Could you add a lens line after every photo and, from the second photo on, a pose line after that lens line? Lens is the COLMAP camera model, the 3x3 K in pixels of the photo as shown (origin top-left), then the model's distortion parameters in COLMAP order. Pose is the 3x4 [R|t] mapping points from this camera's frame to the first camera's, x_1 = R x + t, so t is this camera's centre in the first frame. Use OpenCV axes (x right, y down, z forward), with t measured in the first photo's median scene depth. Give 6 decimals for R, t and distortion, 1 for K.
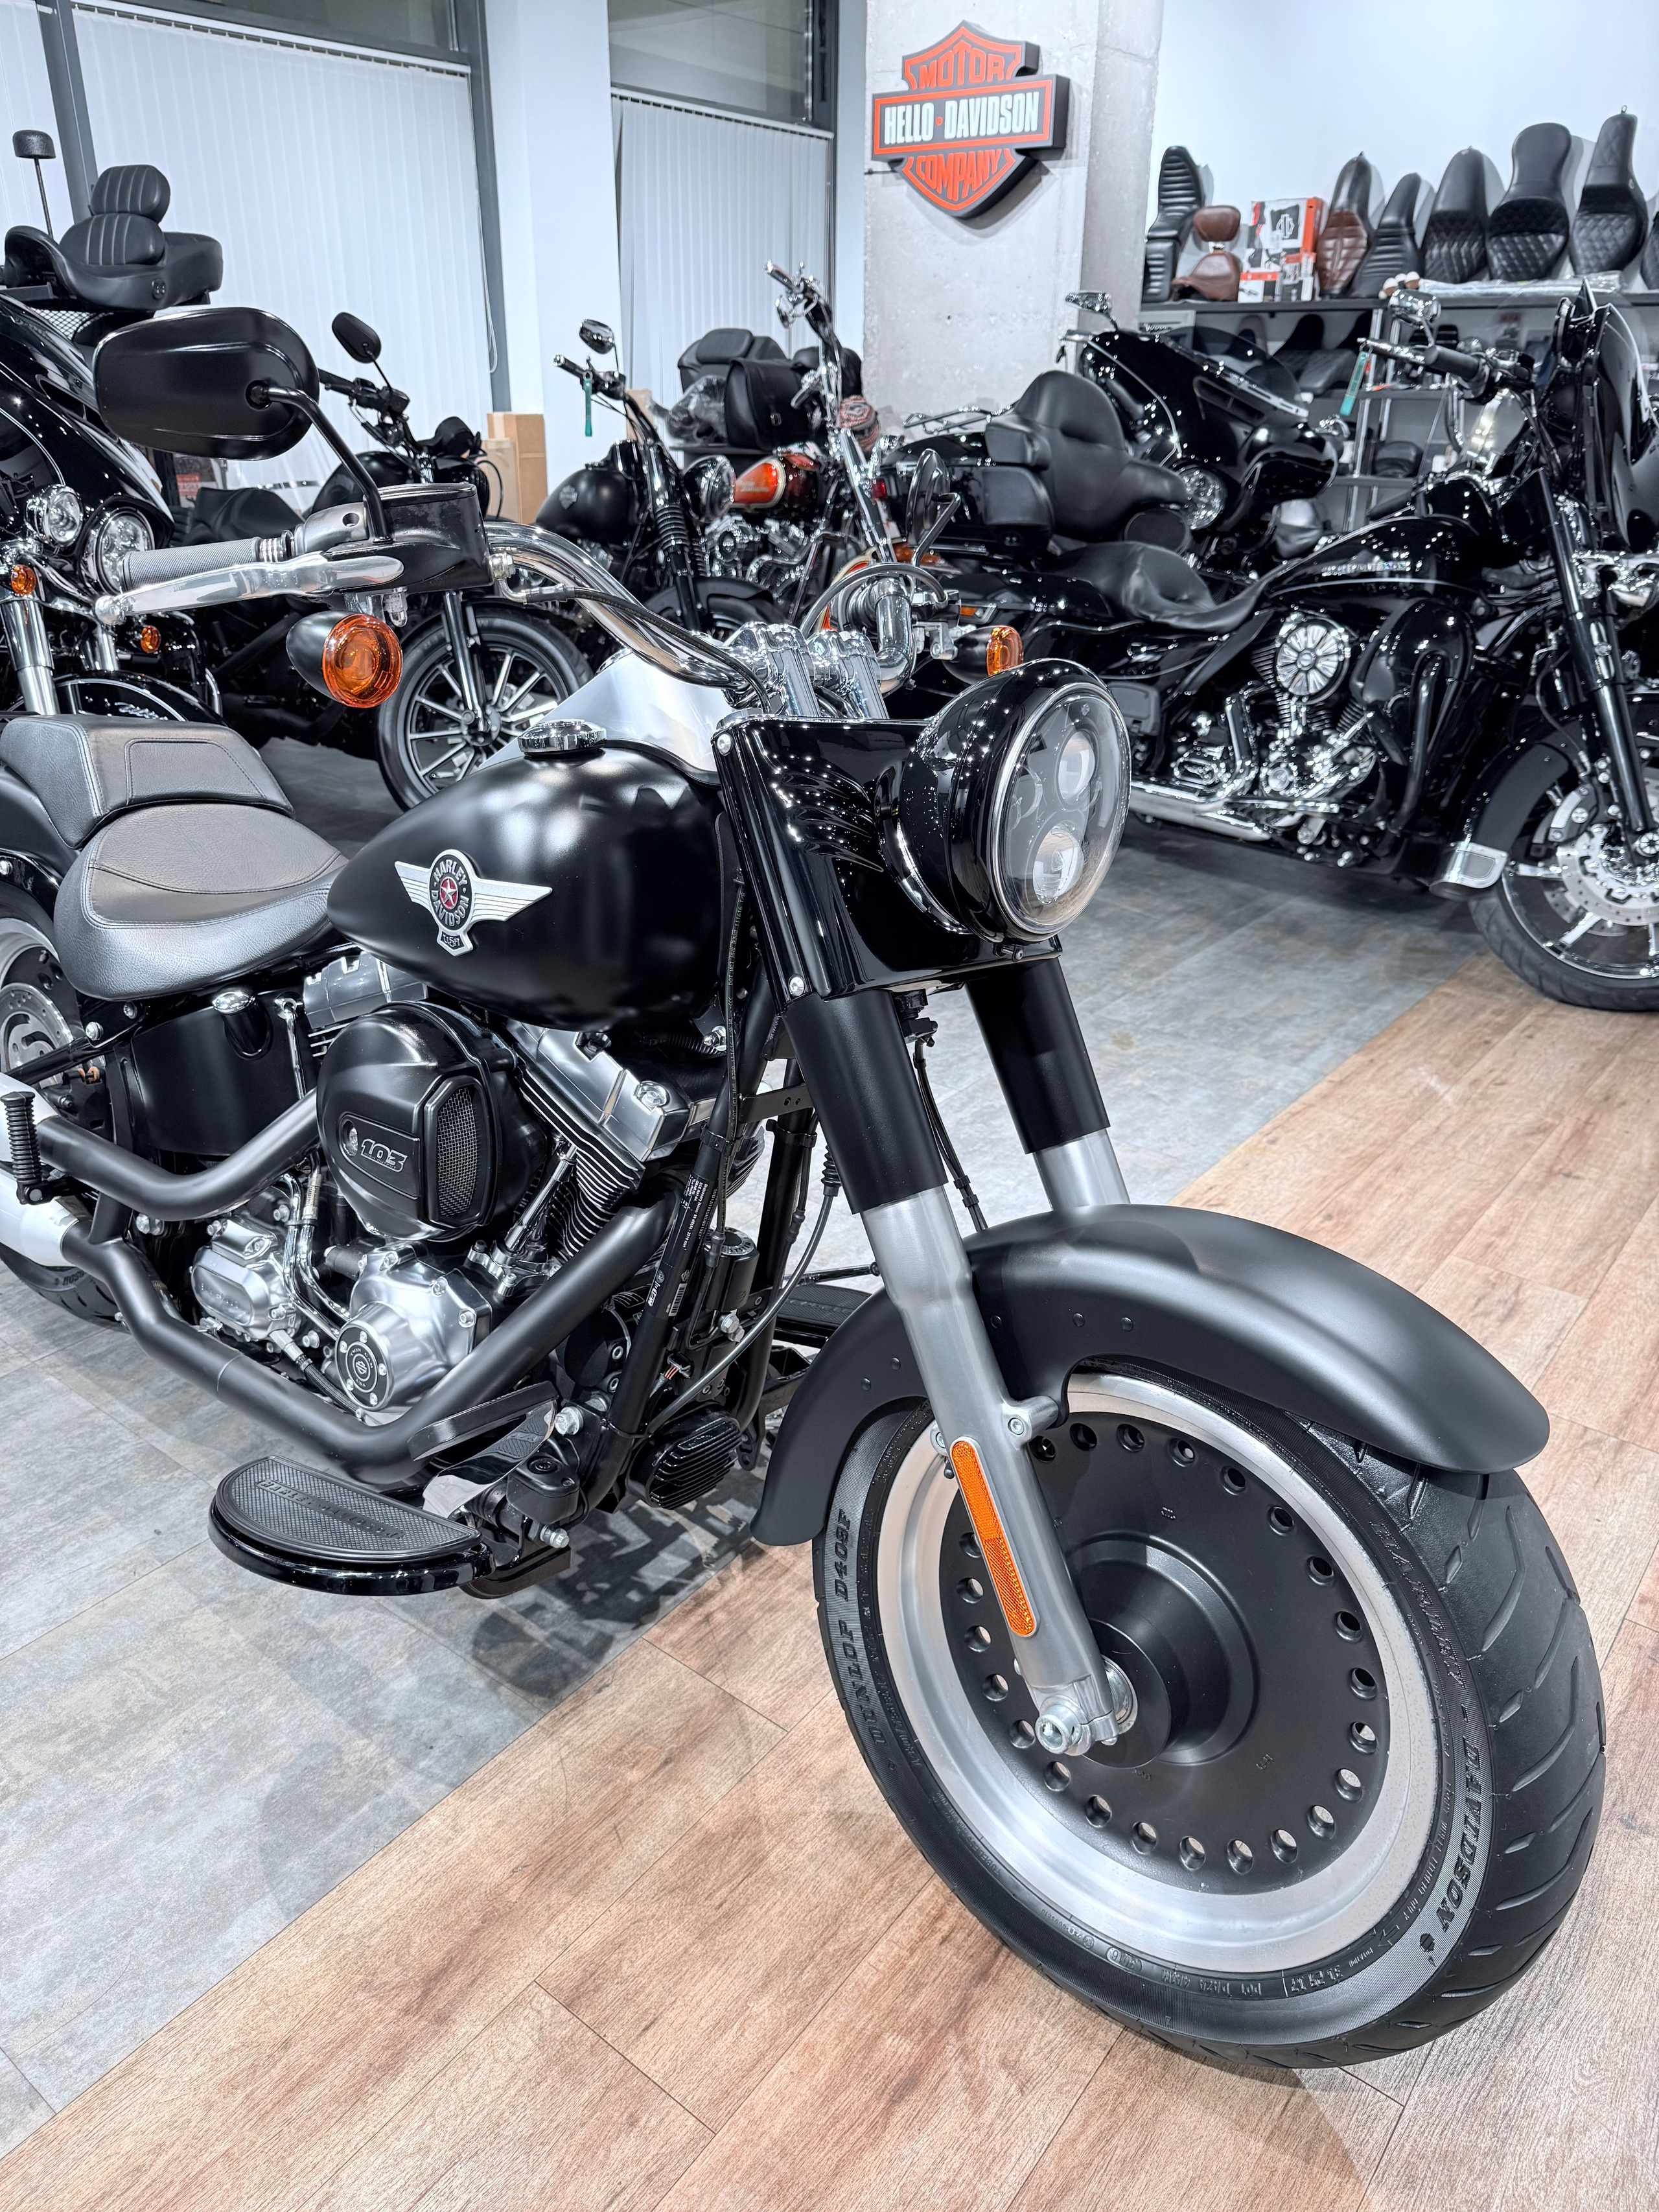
lens RADIAL K [[1564.3, 0, 821.2], [0, 1564.3, 1114.4], [0, 0, 1]] dist [0.007820, -0.016575]
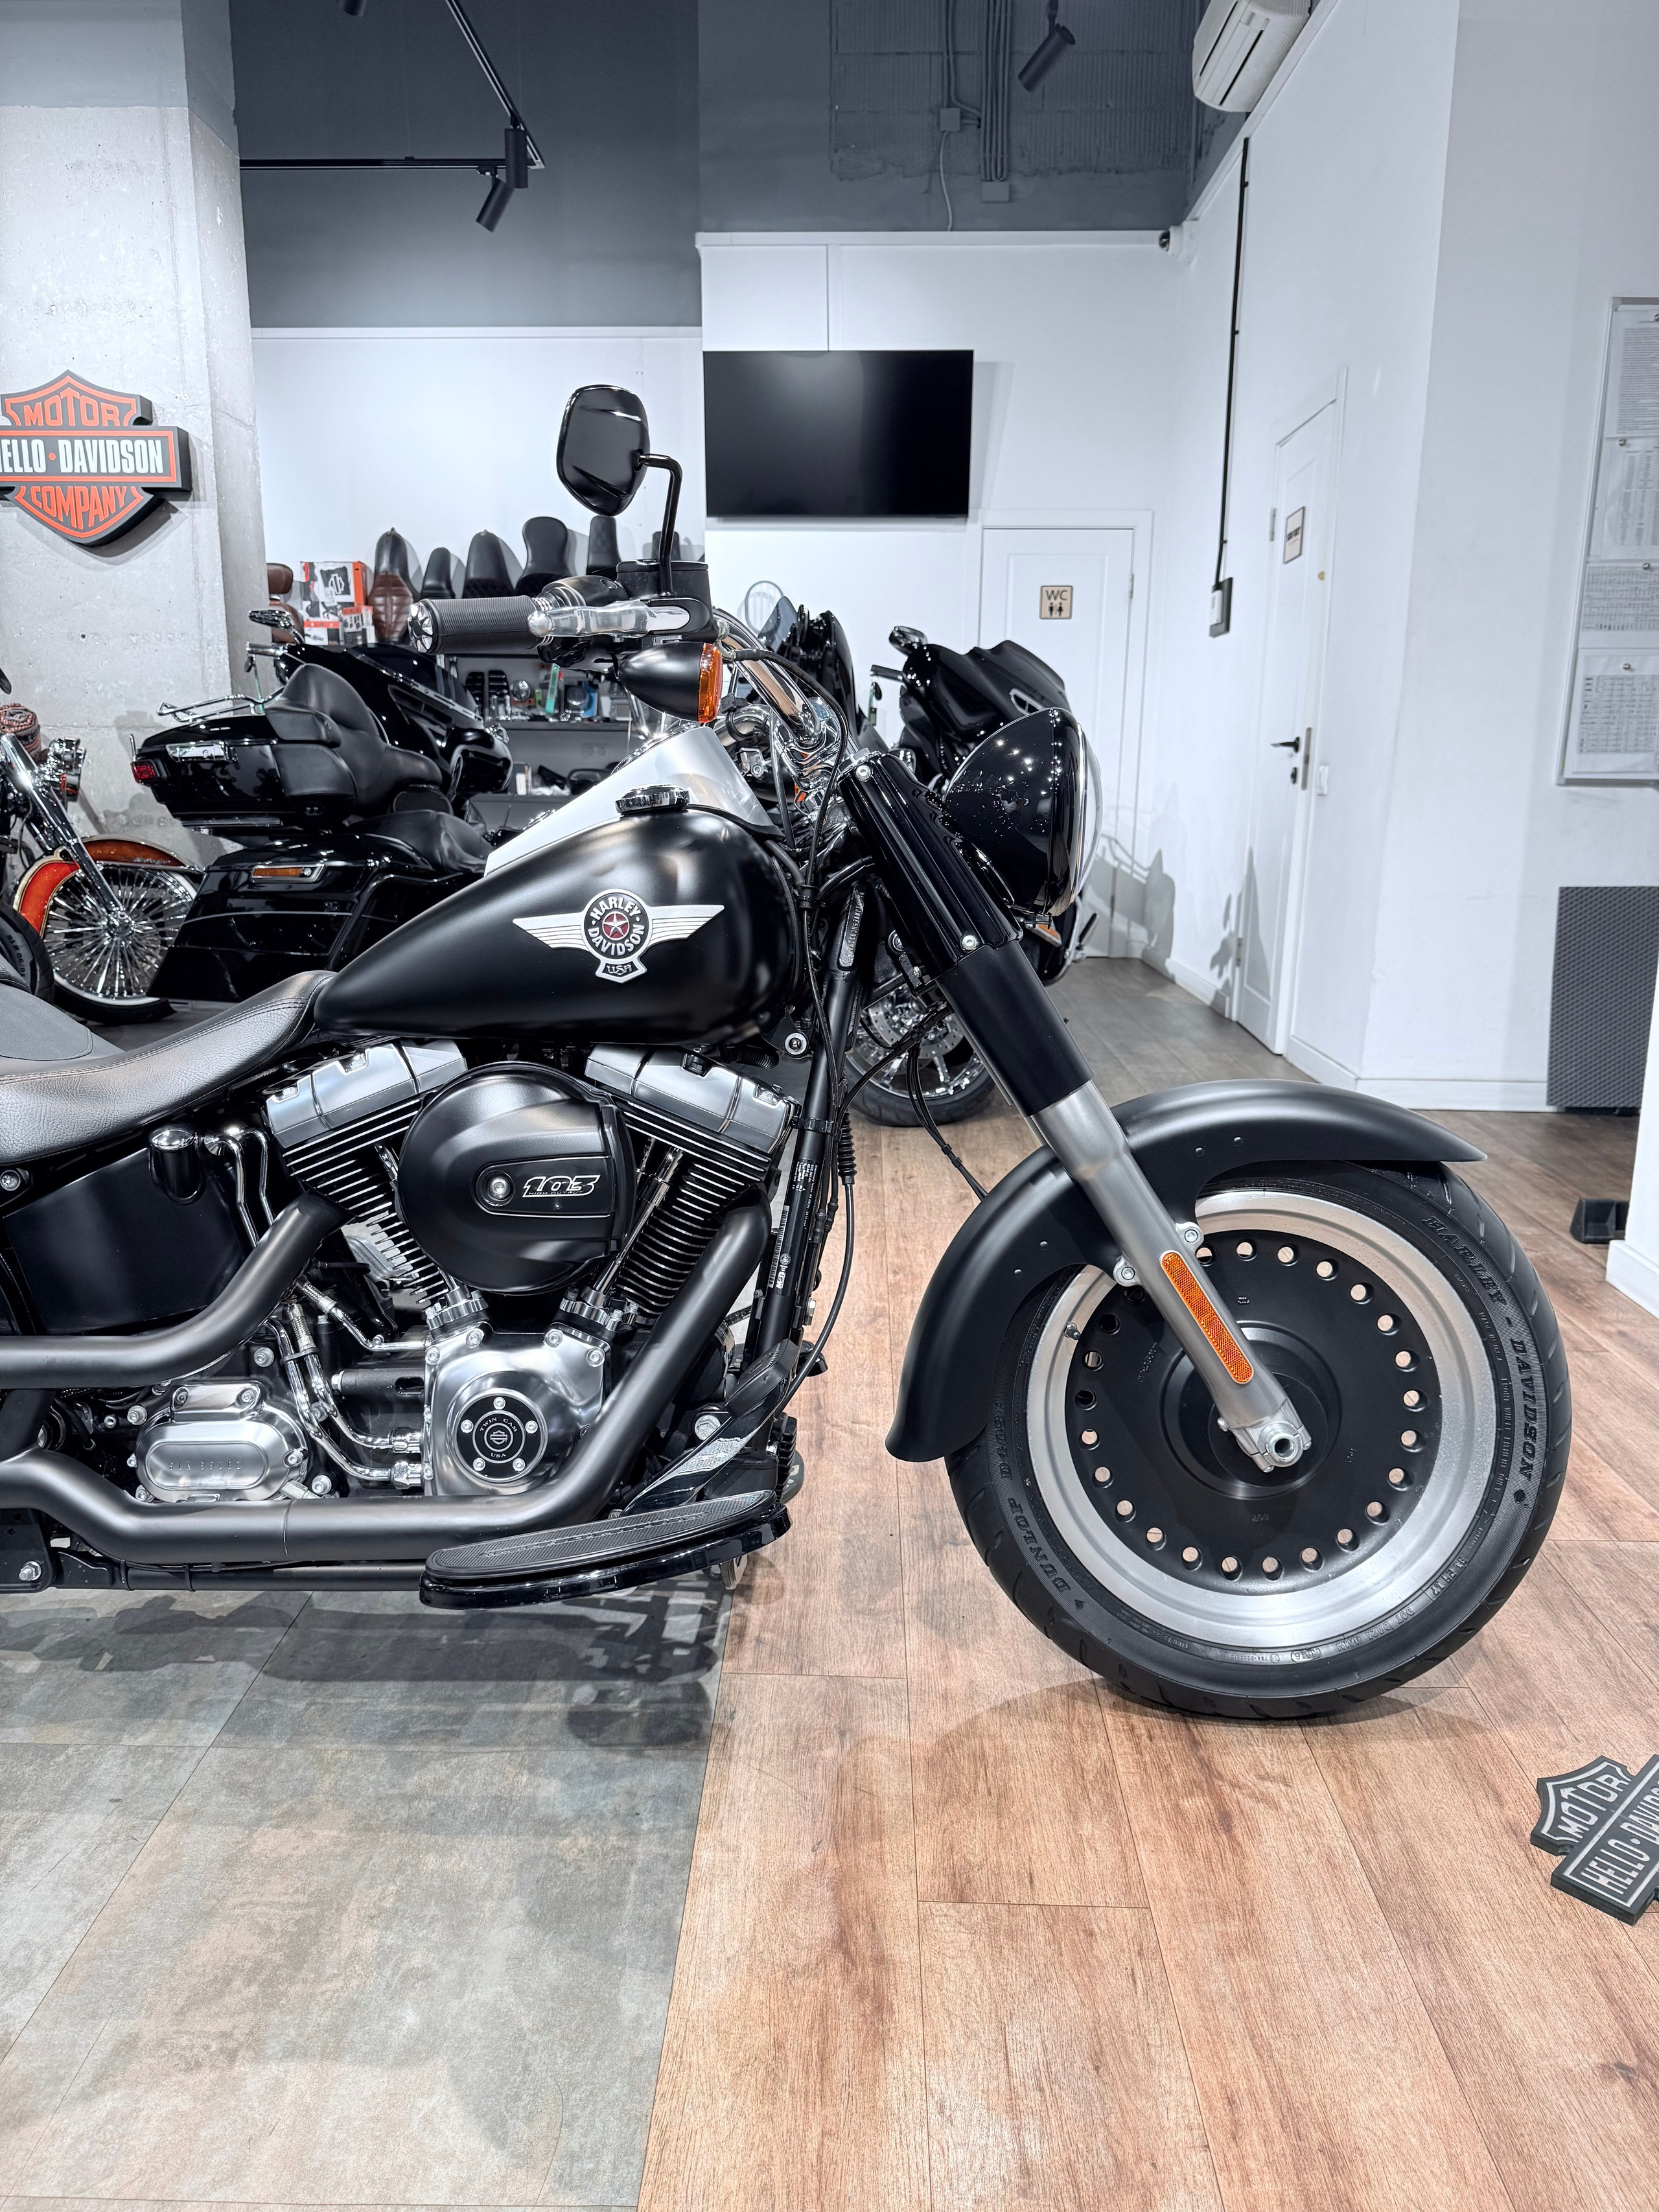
lens RADIAL K [[1565.6, 0, 823.6], [0, 1565.6, 1105.6], [0, 0, 1]] dist [0.006027, -0.010825]
pose [[0.802892, -0.130161, 0.581741, -0.334729], [0.251931, 0.958529, -0.133238, 0.071448], [-0.540274, 0.253534, 0.802387, 0.023571]]
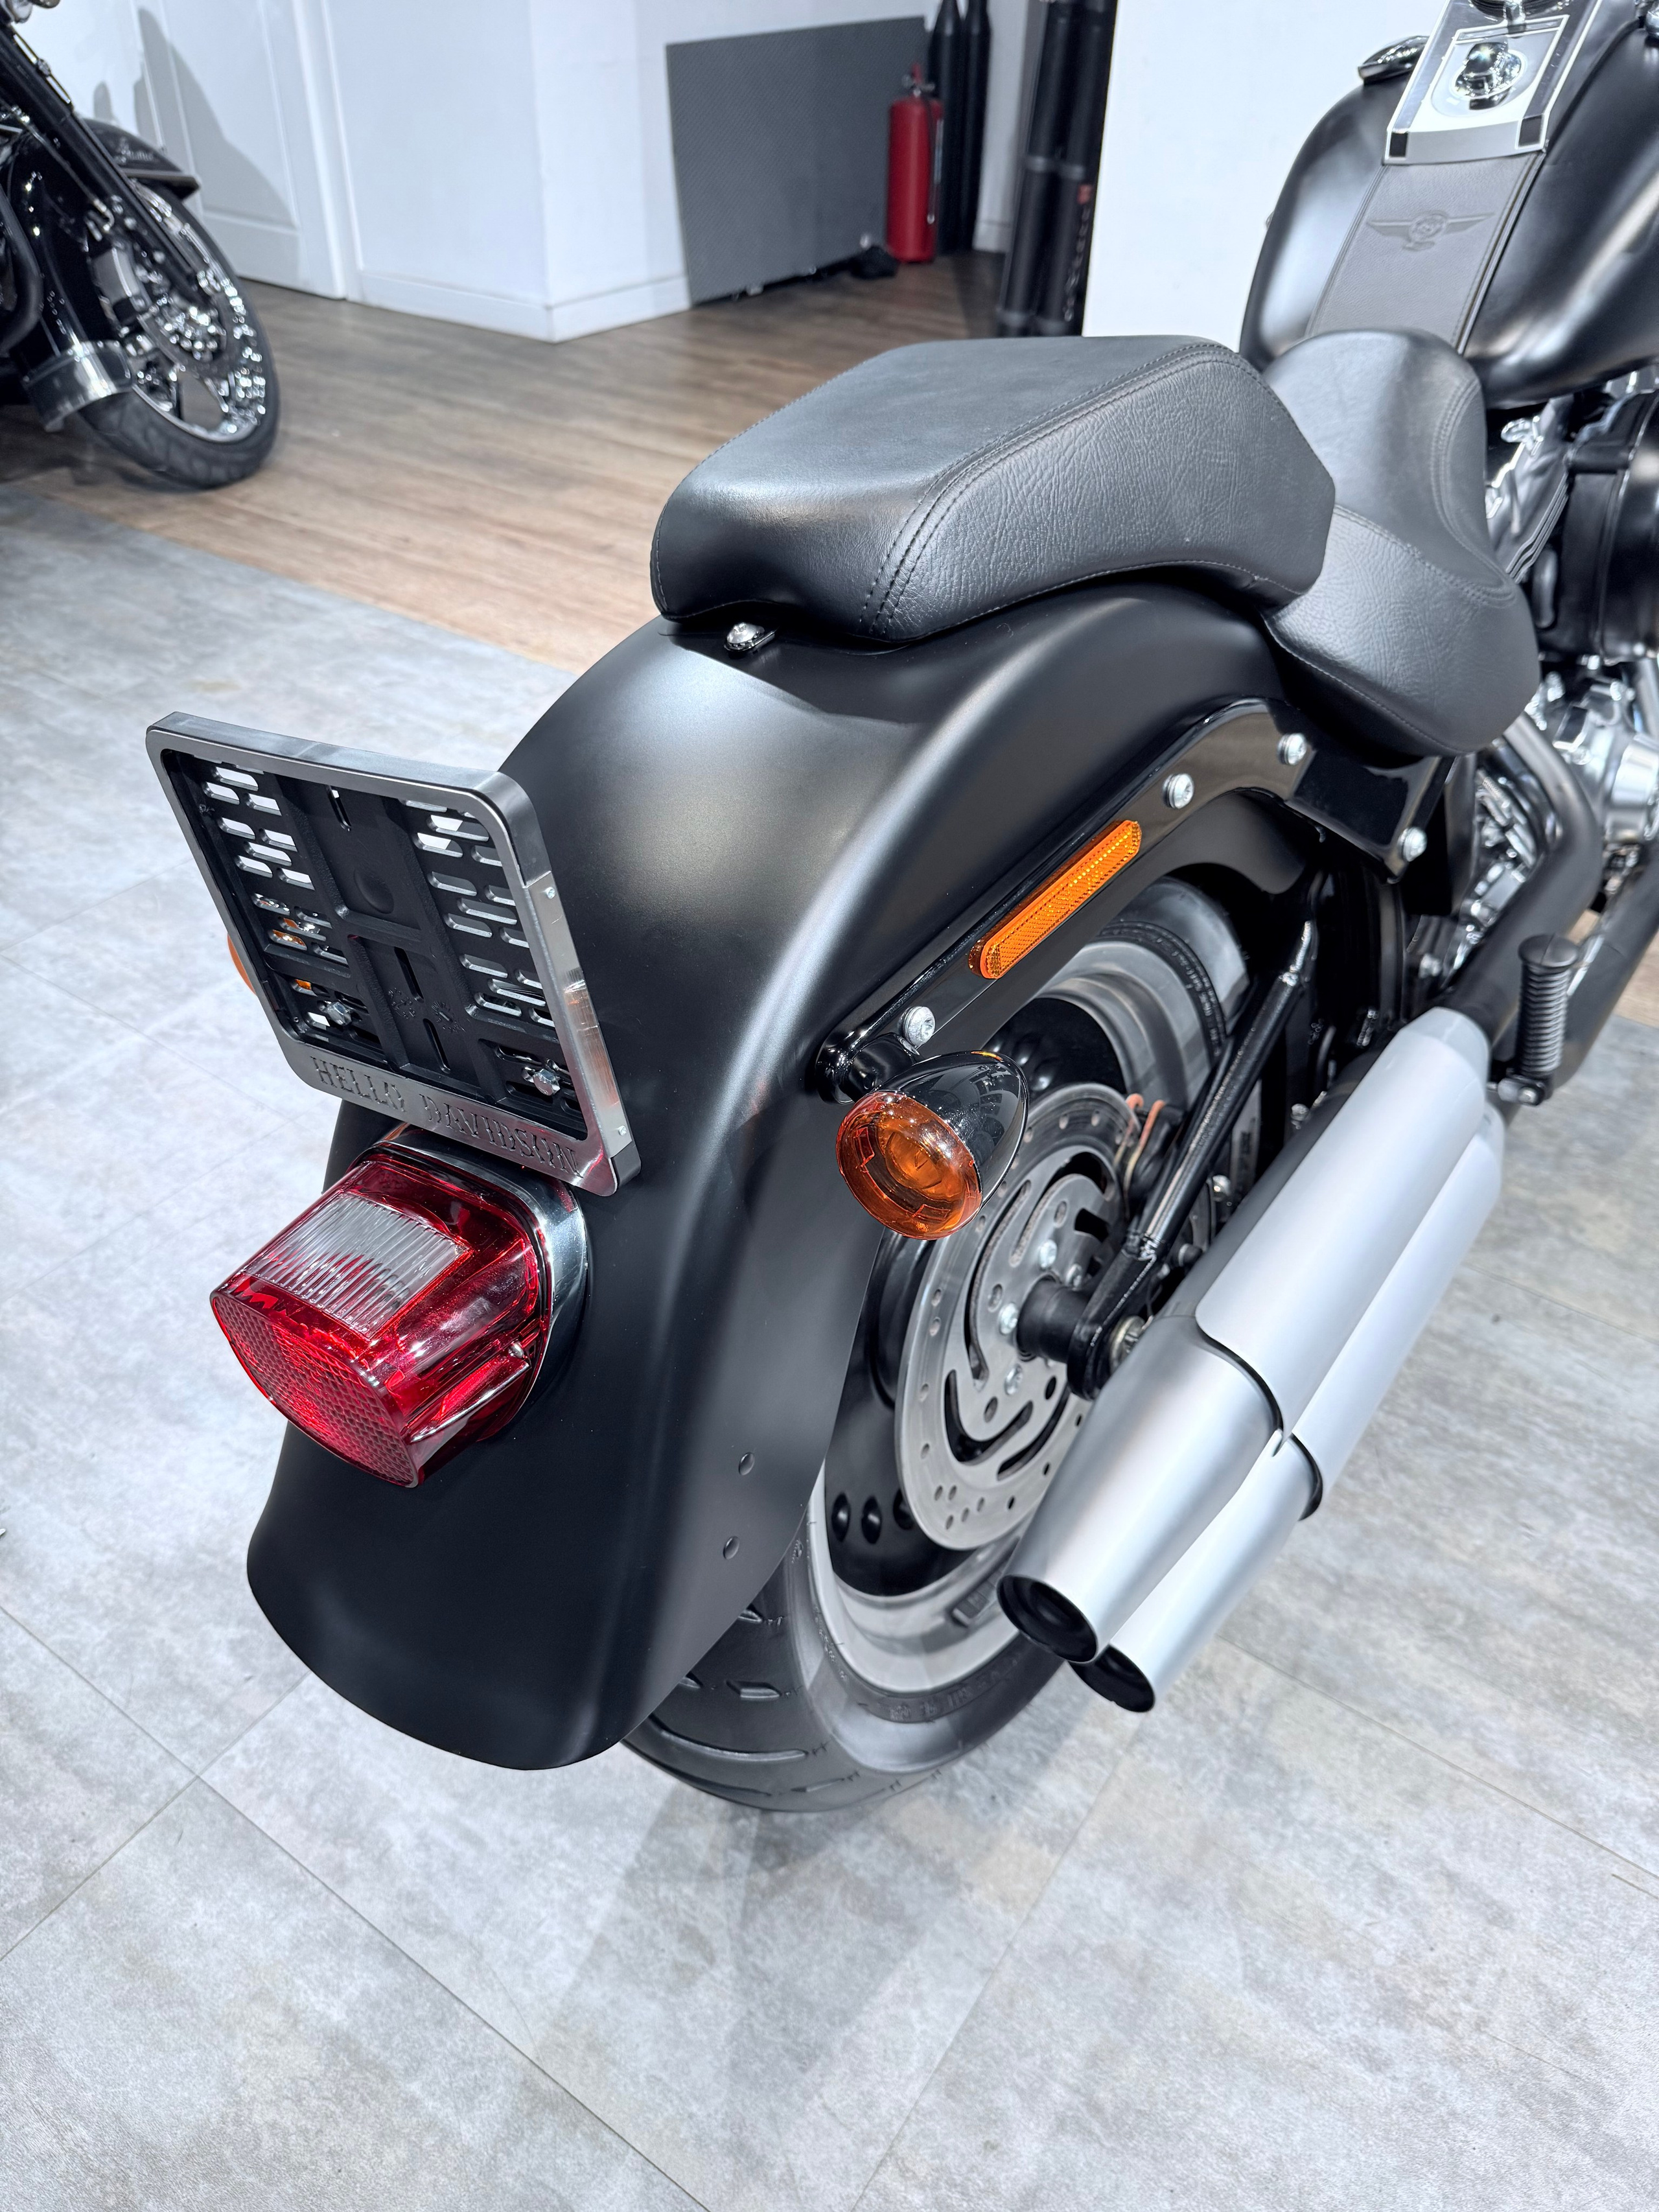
lens RADIAL K [[1589.8, 0, 826.2], [0, 1589.8, 1105.9], [0, 0, 1]] dist [-0.014969, 0.000714]
pose [[-0.053987, -0.623966, 0.779584, -0.573849], [0.408955, 0.698427, 0.587330, -0.245232], [-0.910956, 0.350523, 0.217468, 0.657758]]
